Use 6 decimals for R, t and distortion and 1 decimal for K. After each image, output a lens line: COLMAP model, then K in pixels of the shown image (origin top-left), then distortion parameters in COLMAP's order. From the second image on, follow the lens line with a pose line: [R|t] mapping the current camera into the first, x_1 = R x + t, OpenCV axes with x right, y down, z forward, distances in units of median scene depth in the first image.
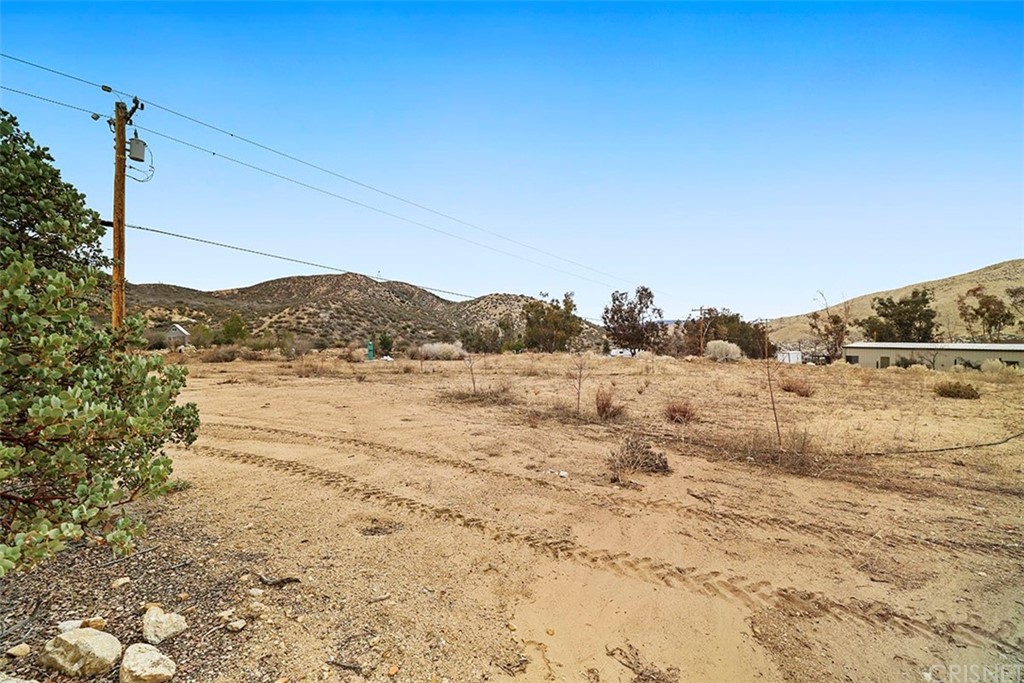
lens RADIAL K [[428.7, 0, 512.4], [0, 428.7, 337.7], [0, 0, 1]] dist [0.000750, -0.000456]
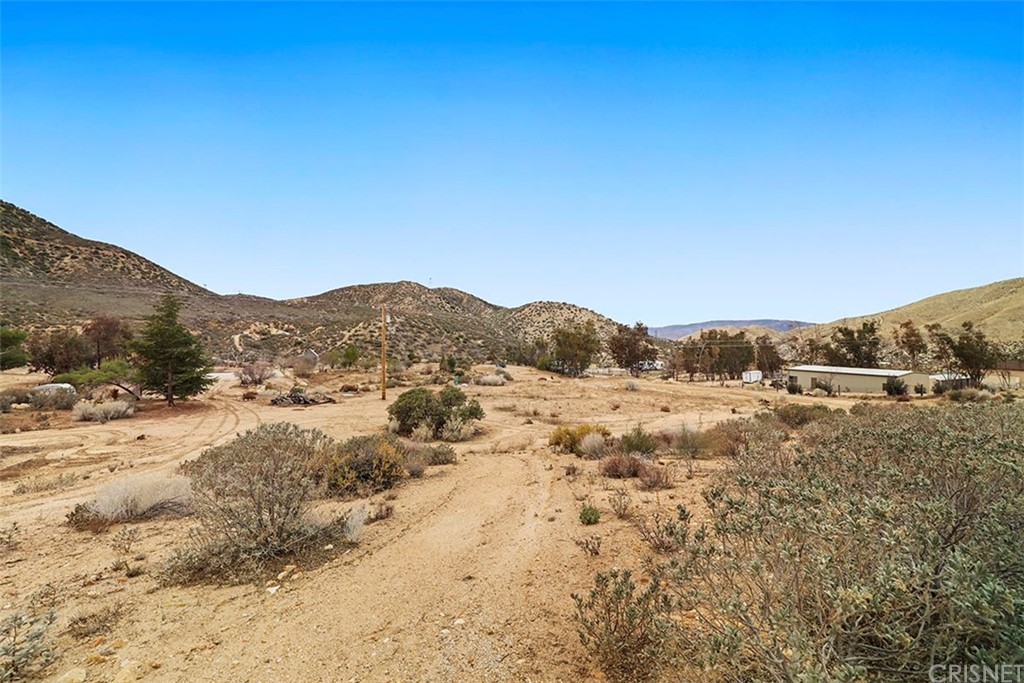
lens RADIAL K [[428.7, 0, 512.4], [0, 428.7, 337.7], [0, 0, 1]] dist [0.000750, -0.000456]
pose [[0.994091, -0.001918, -0.108537, 0.017797], [0.001635, 0.999995, -0.002694, -0.021209], [0.108541, 0.002500, 0.994089, -0.121113]]
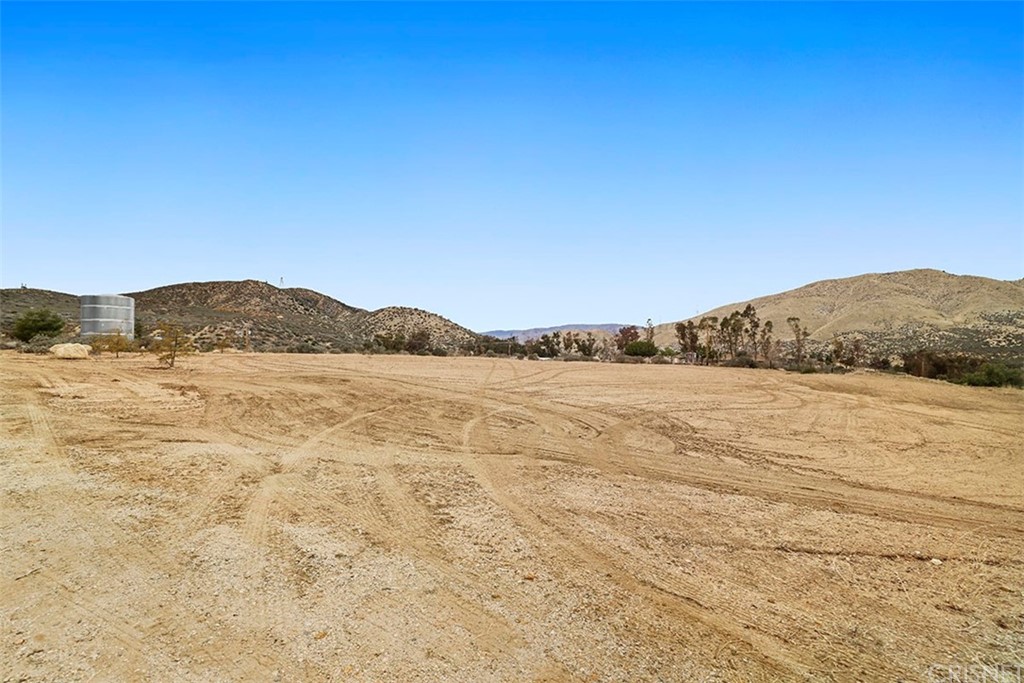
lens RADIAL K [[428.7, 0, 512.4], [0, 428.7, 337.7], [0, 0, 1]] dist [0.000750, -0.000456]
pose [[0.981112, -0.001234, 0.193438, 0.104614], [0.002730, 0.999968, -0.007468, -0.021728], [-0.193423, 0.007855, 0.981084, -0.376199]]
